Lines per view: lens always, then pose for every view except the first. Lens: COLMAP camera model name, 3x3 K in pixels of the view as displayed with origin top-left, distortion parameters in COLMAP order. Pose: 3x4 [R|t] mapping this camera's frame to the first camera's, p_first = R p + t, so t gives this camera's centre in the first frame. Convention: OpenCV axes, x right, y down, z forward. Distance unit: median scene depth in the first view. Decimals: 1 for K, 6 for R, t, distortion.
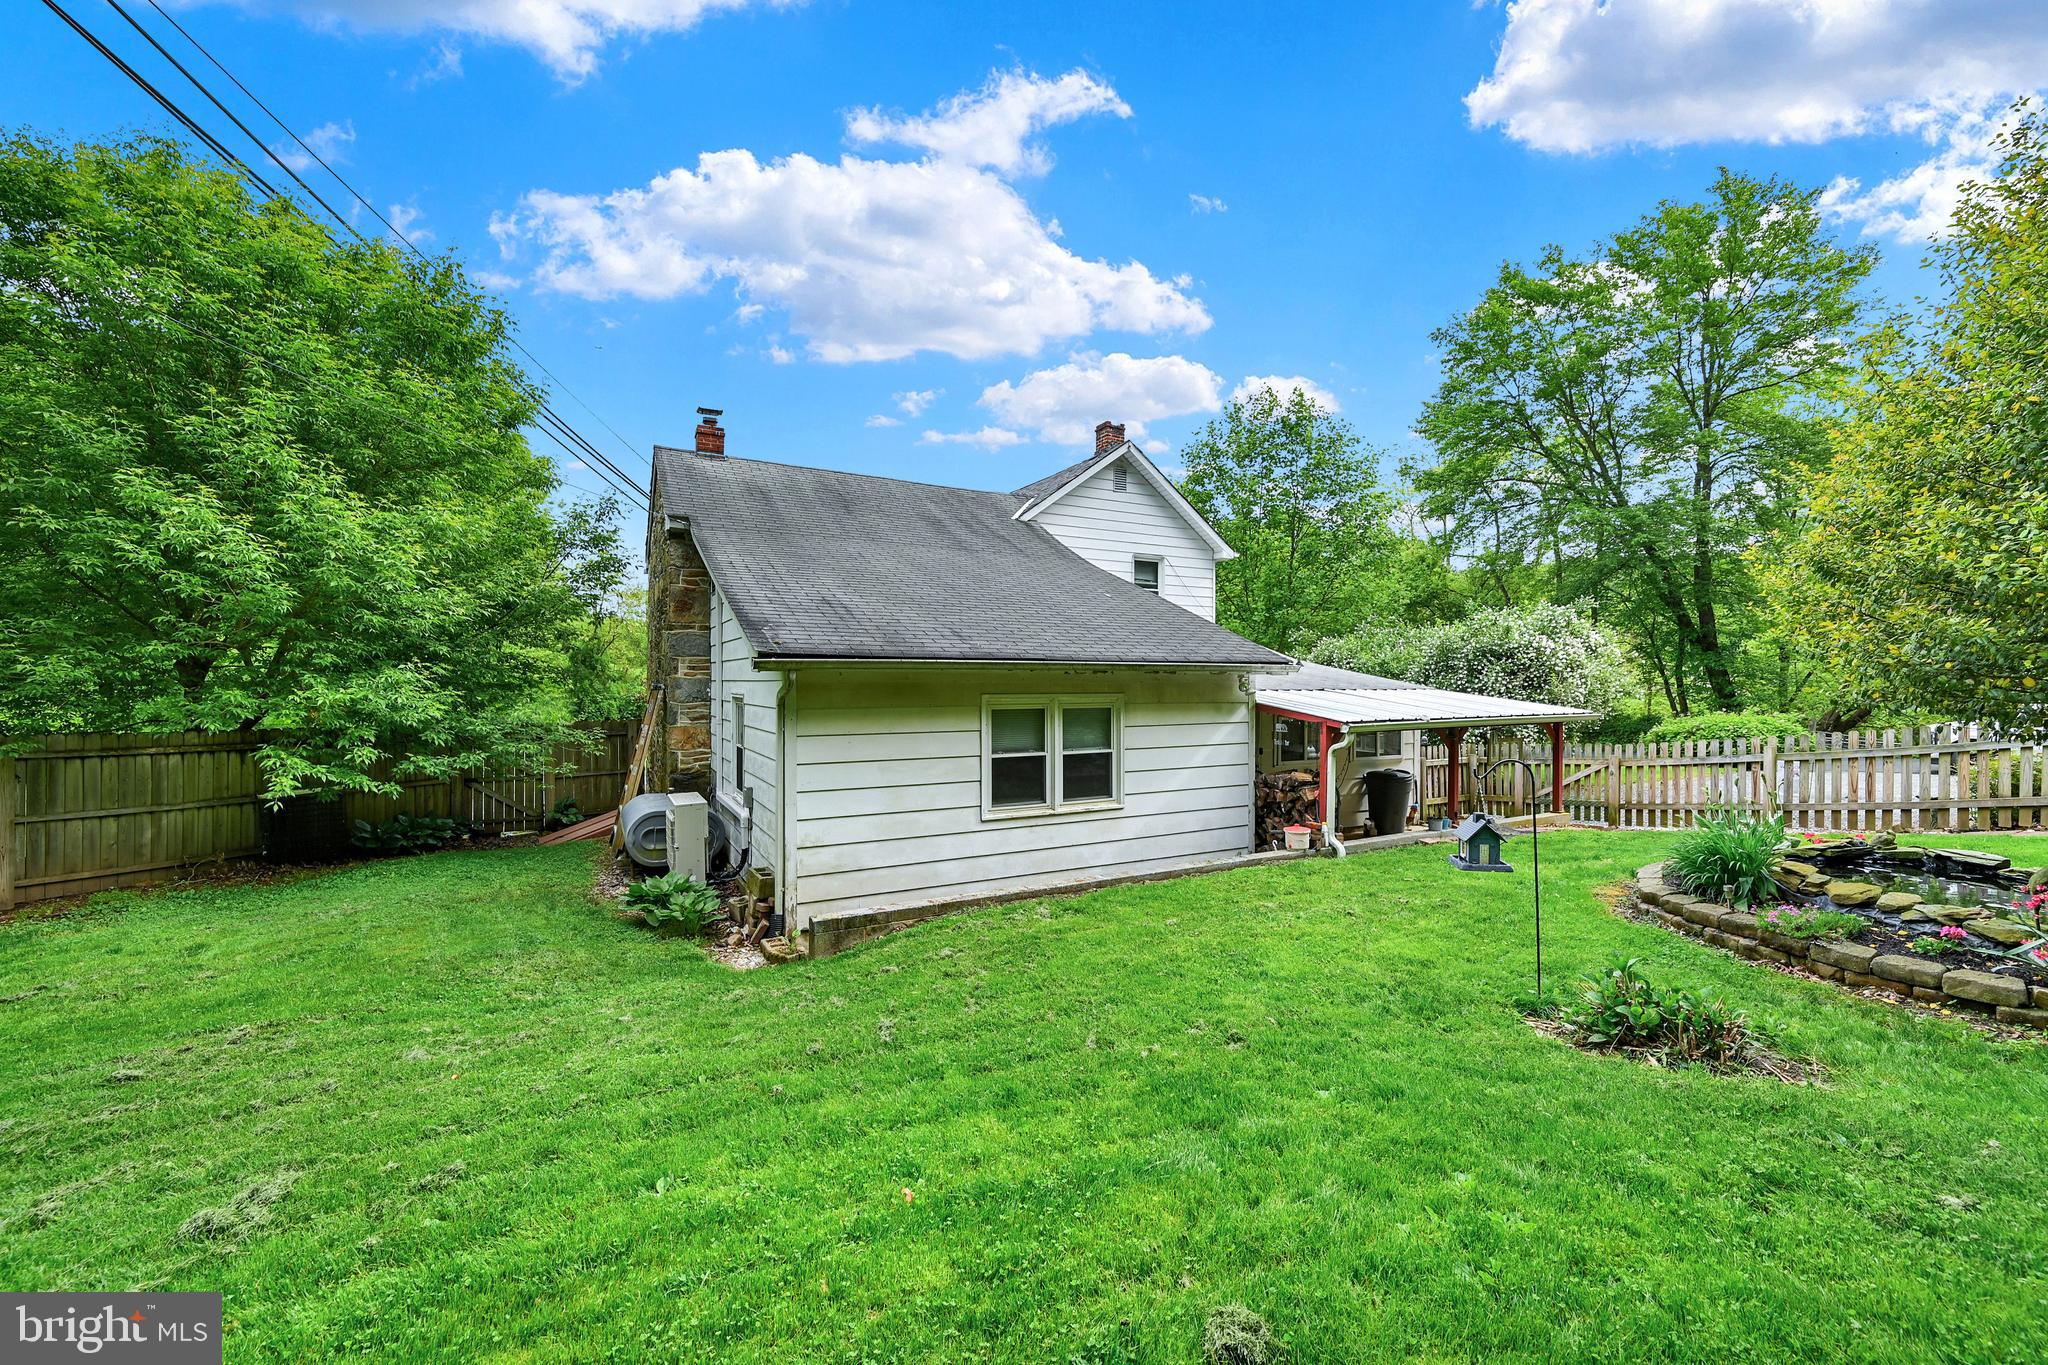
lens RADIAL K [[832.6, 0, 1024.0], [0, 832.6, 682.5], [0, 0, 1]] dist [-0.000887, -0.000215]
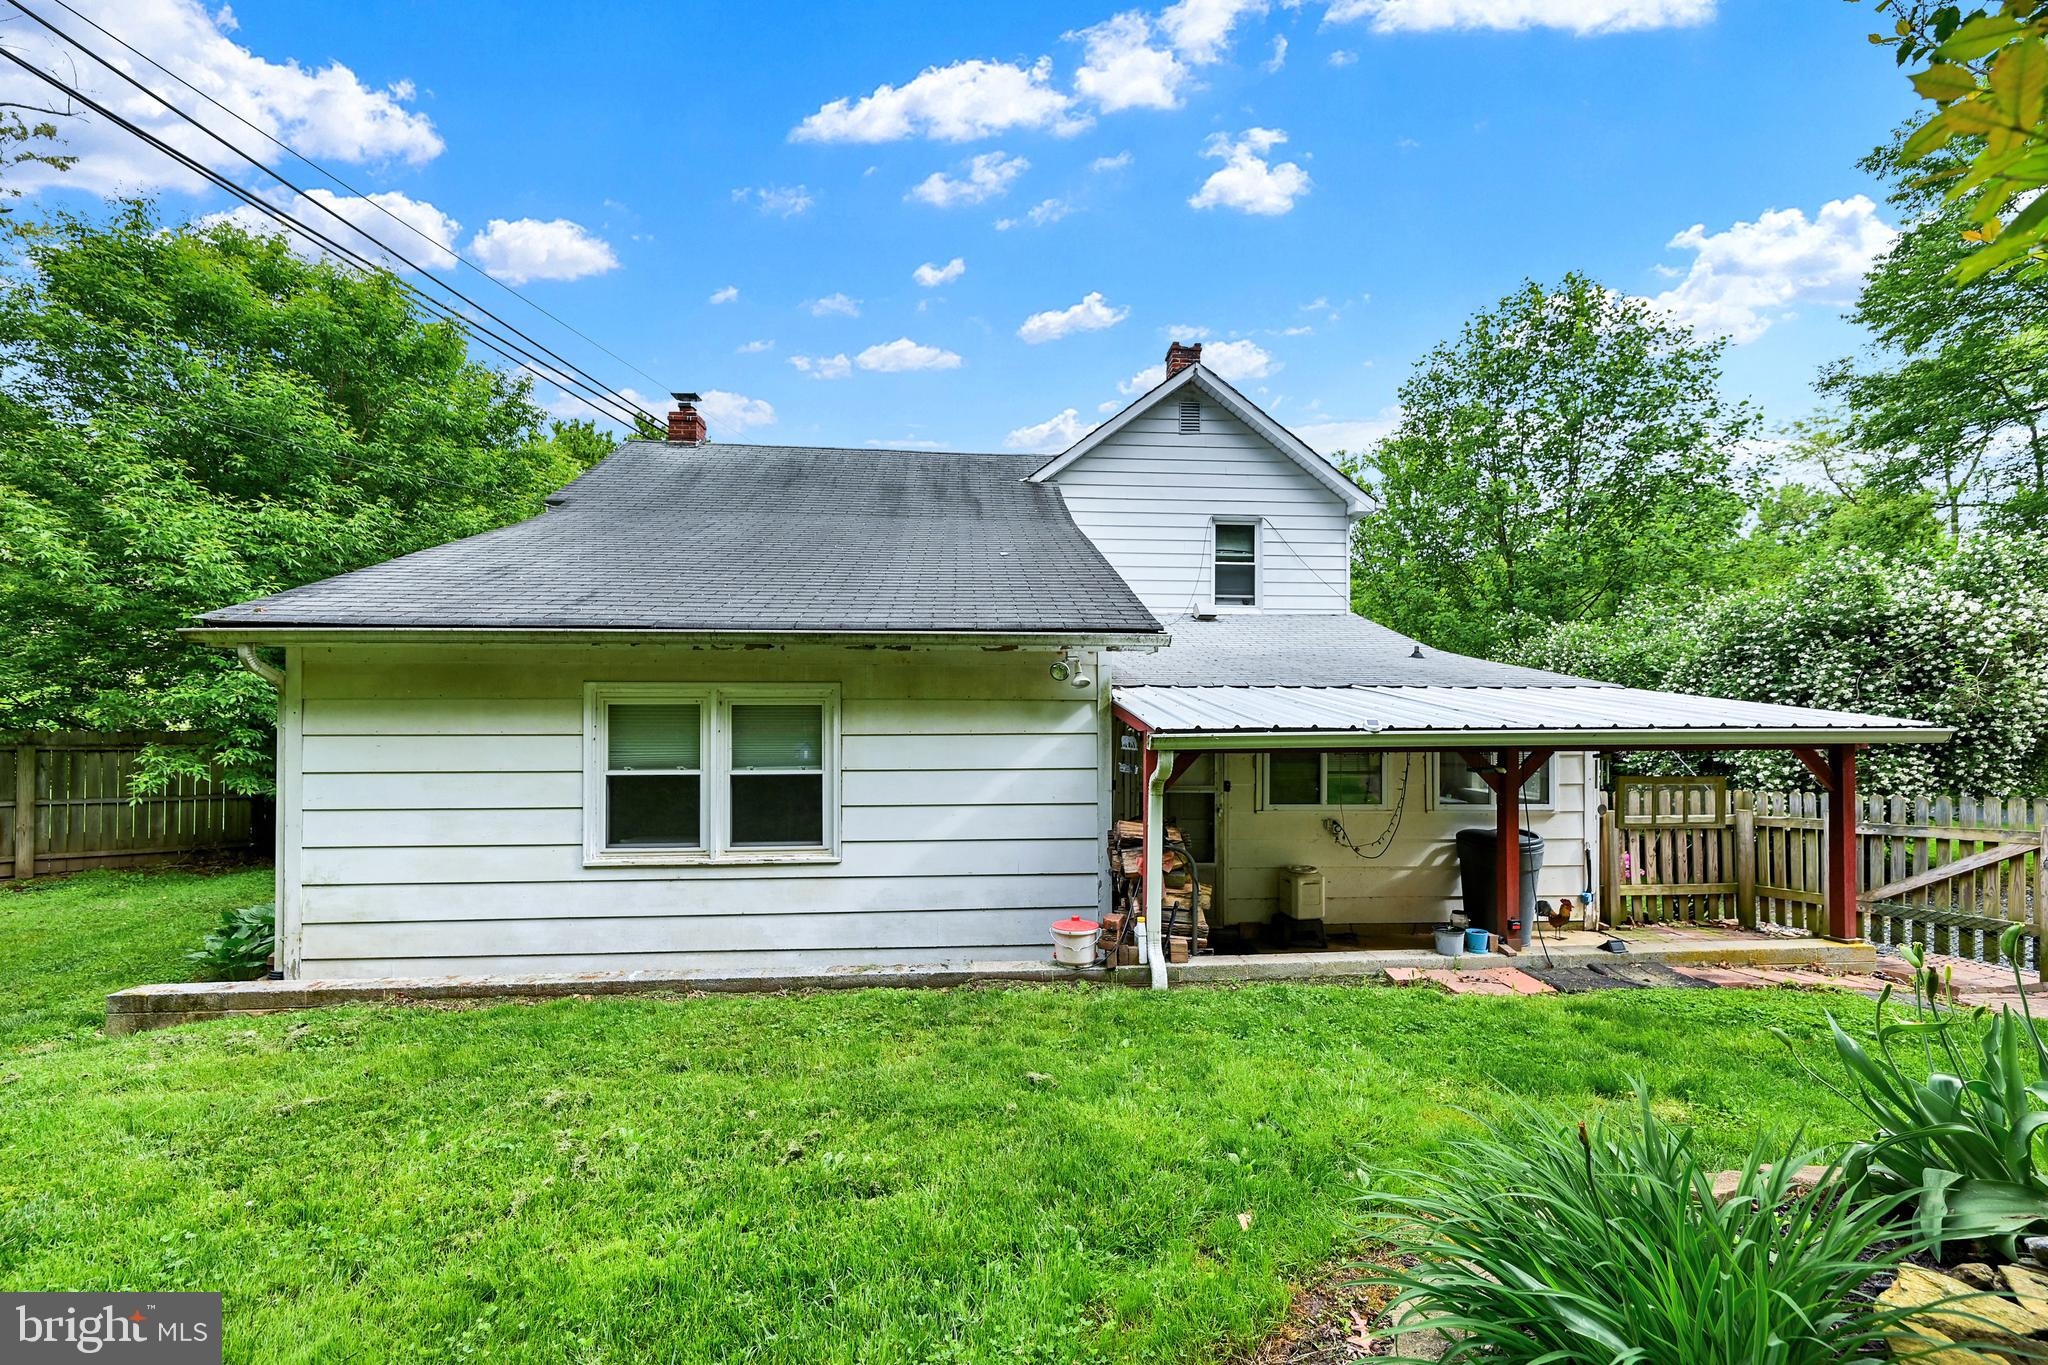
lens RADIAL K [[833.9, 0, 1020.0], [0, 833.9, 704.1], [0, 0, 1]] dist [-0.000113, -0.000122]
pose [[0.912328, -0.002950, -0.409449, 0.507662], [-0.001251, 0.999949, -0.009992, 0.035564], [0.409457, 0.009629, 0.912278, 0.473422]]
